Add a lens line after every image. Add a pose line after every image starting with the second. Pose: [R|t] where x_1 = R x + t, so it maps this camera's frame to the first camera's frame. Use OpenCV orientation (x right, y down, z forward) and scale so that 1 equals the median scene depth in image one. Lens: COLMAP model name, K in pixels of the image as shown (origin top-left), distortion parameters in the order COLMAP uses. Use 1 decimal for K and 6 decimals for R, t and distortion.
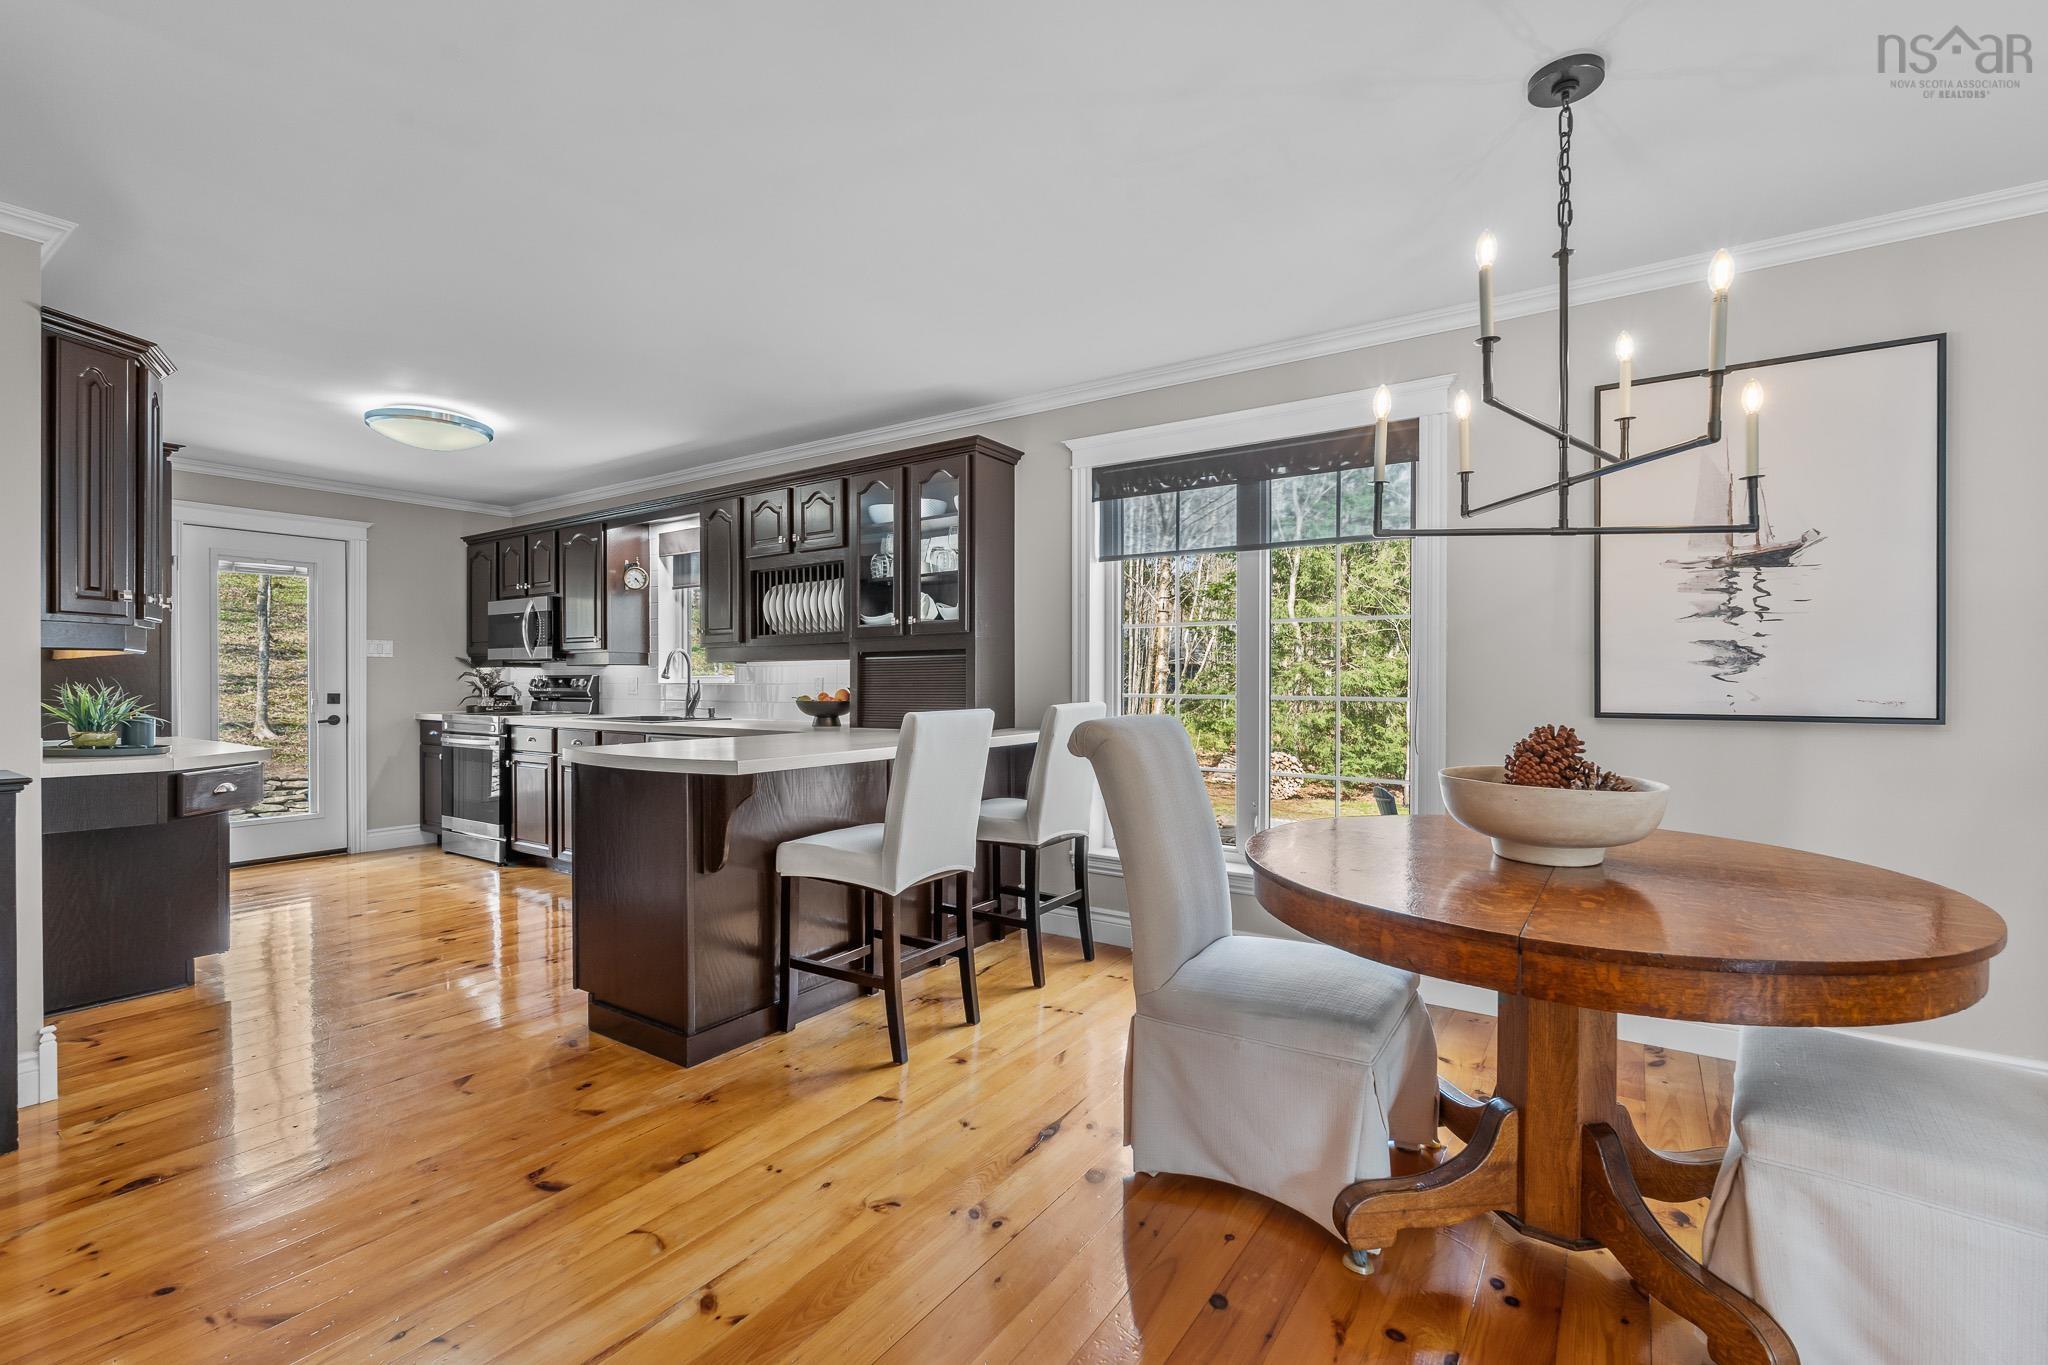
lens RADIAL K [[893.8, 0, 1022.9], [0, 893.8, 684.8], [0, 0, 1]] dist [-0.006865, 0.001028]
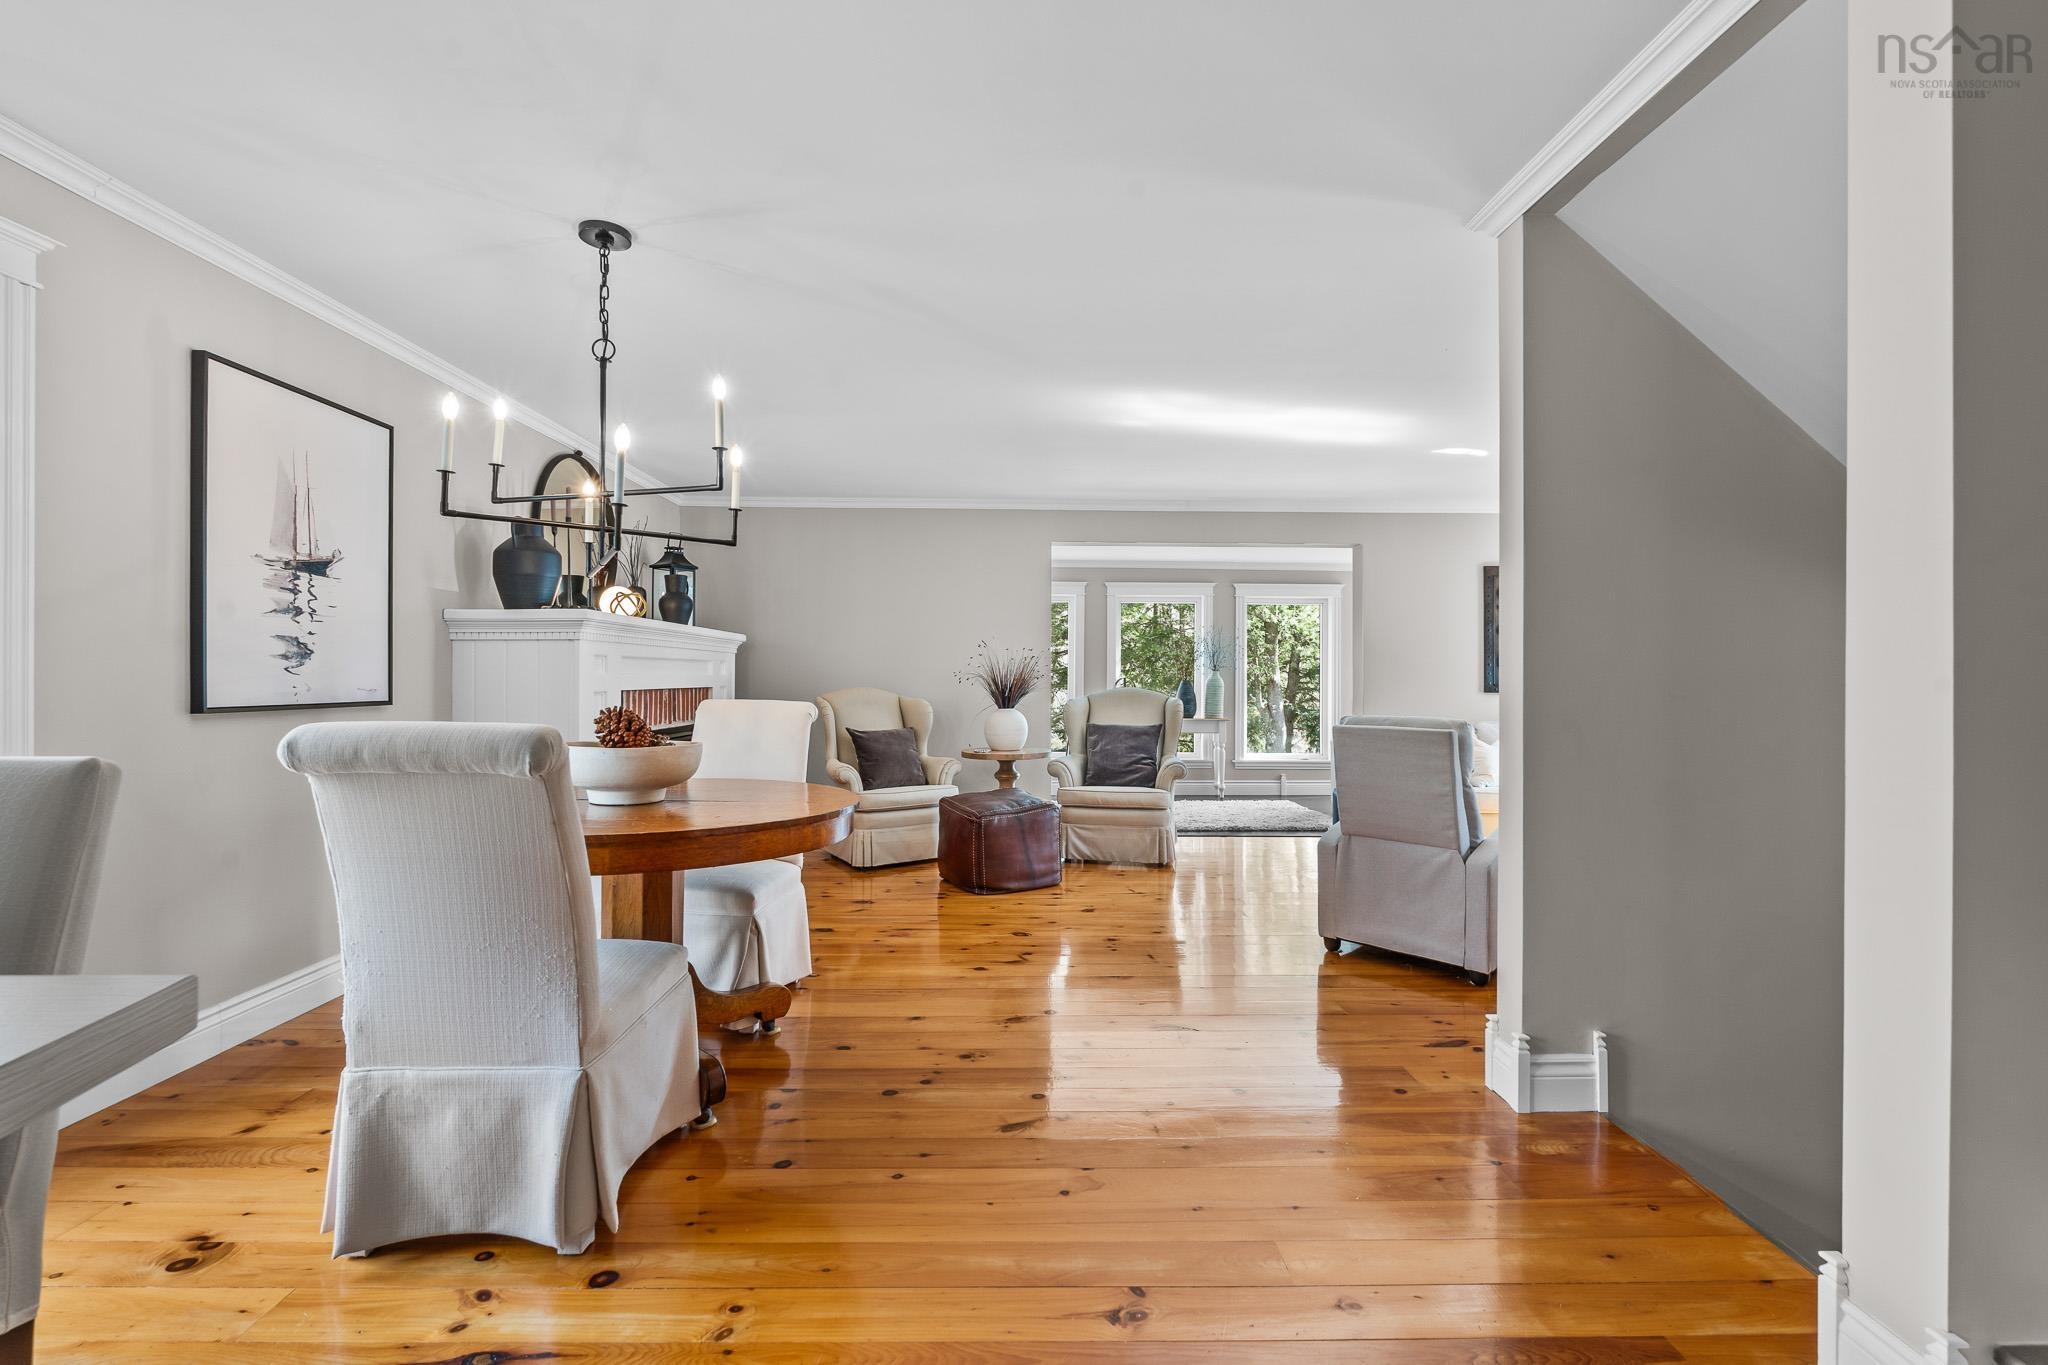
lens RADIAL K [[893.8, 0, 1025.4], [0, 893.8, 674.0], [0, 0, 1]] dist [-0.006865, 0.001028]
pose [[-0.573201, 0.001346, 0.819414, -0.408921], [0.002220, 0.999998, -0.000090, -0.001006], [-0.819412, 0.001767, -0.573203, 0.581446]]
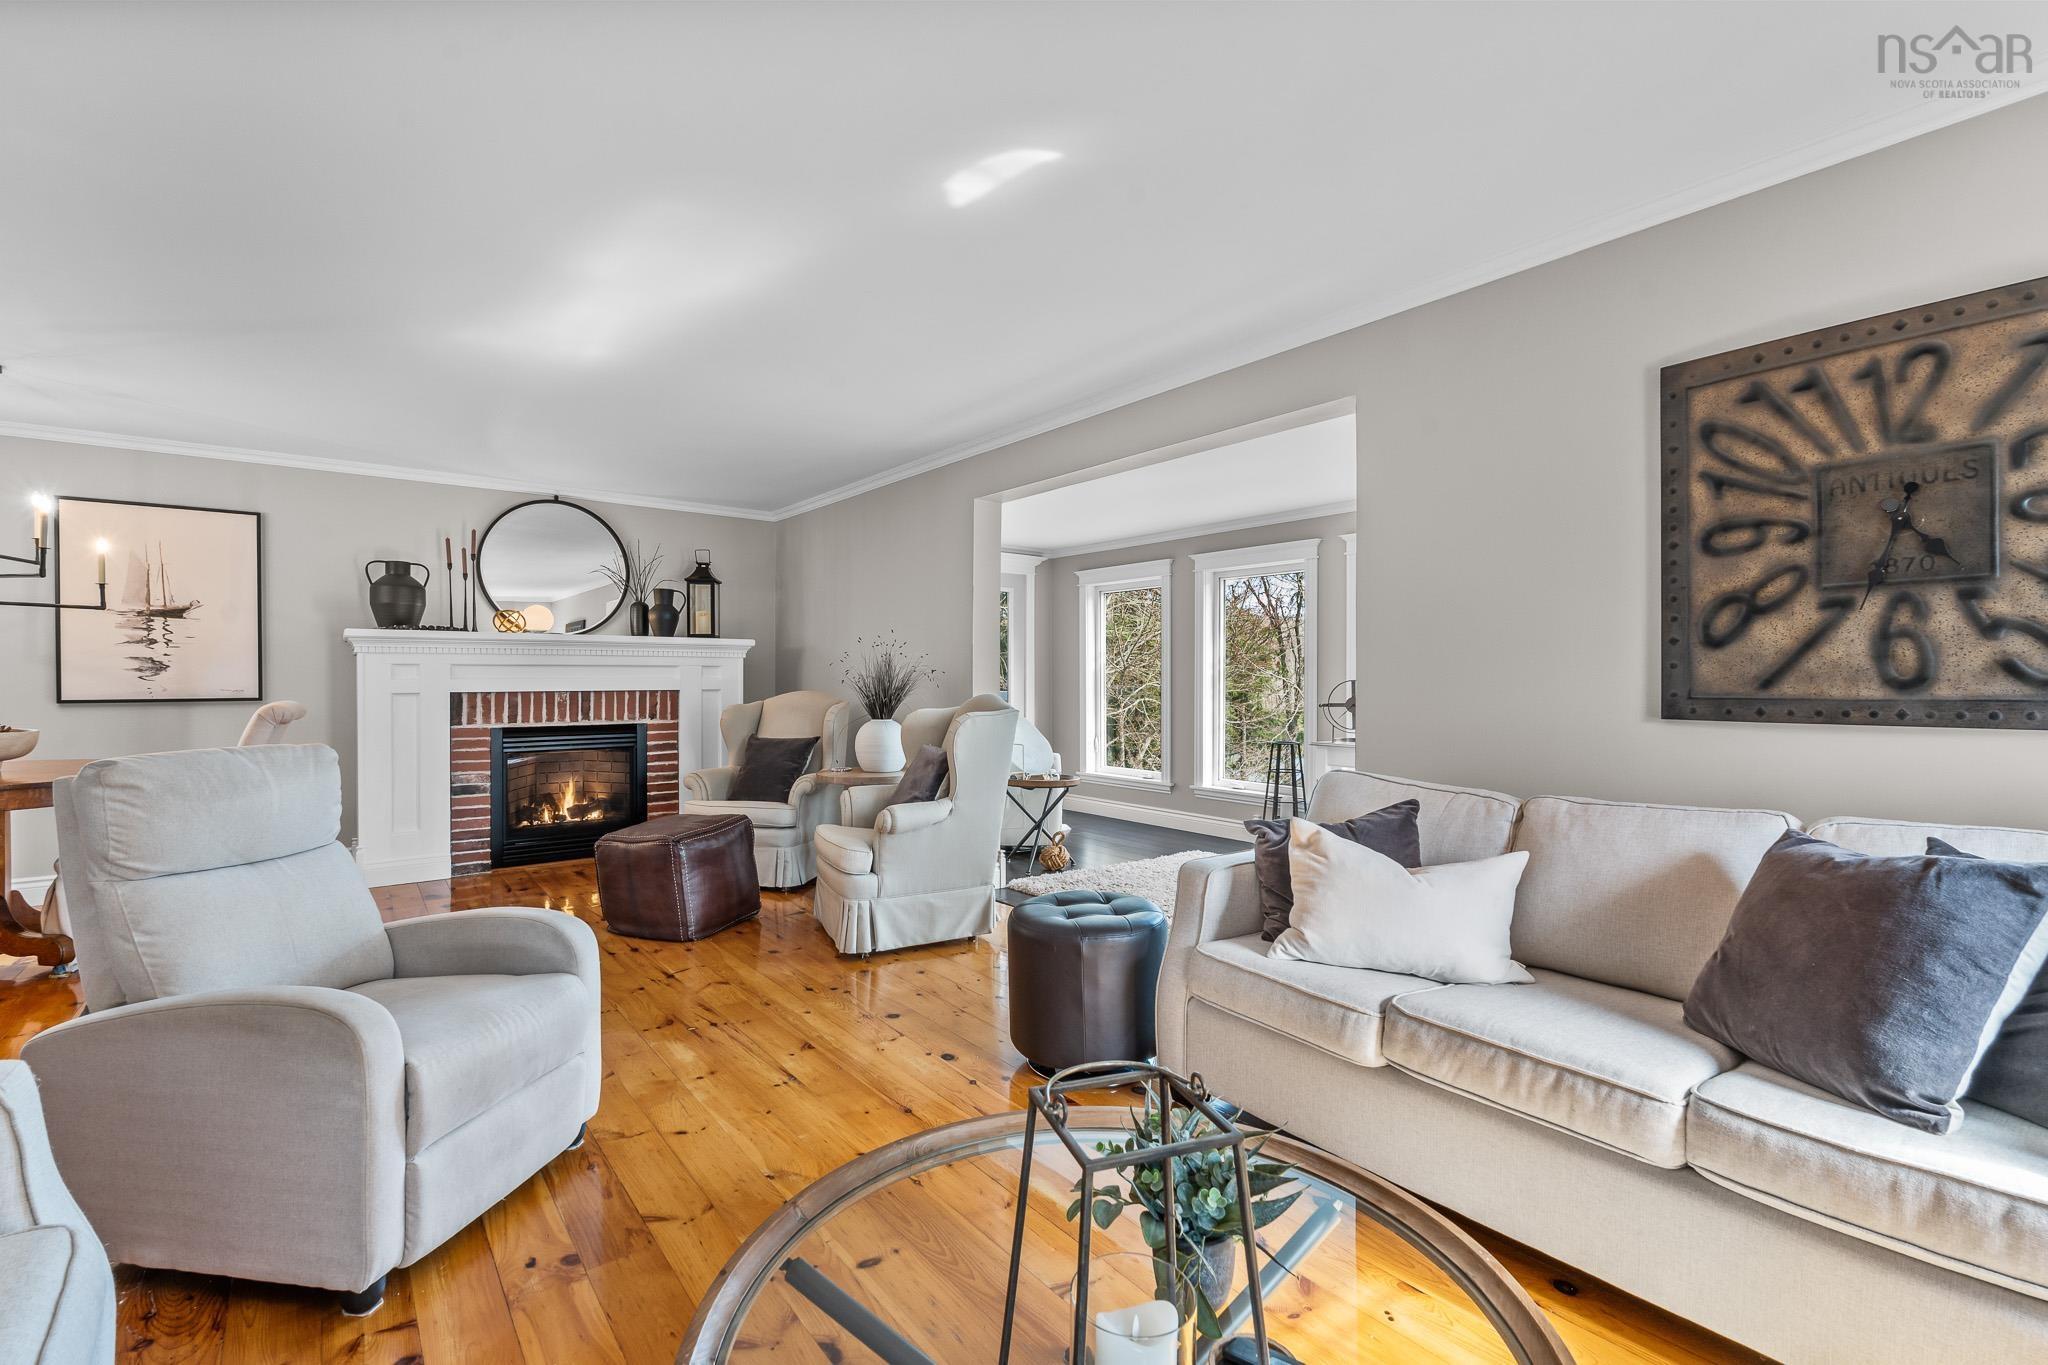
lens RADIAL K [[893.8, 0, 1028.0], [0, 893.8, 684.2], [0, 0, 1]] dist [-0.006865, 0.001028]
pose [[0.299376, -0.006867, 0.954110, -0.246303], [0.006978, 0.999963, 0.005008, 0.004728], [-0.954110, 0.005158, 0.299413, -0.791449]]
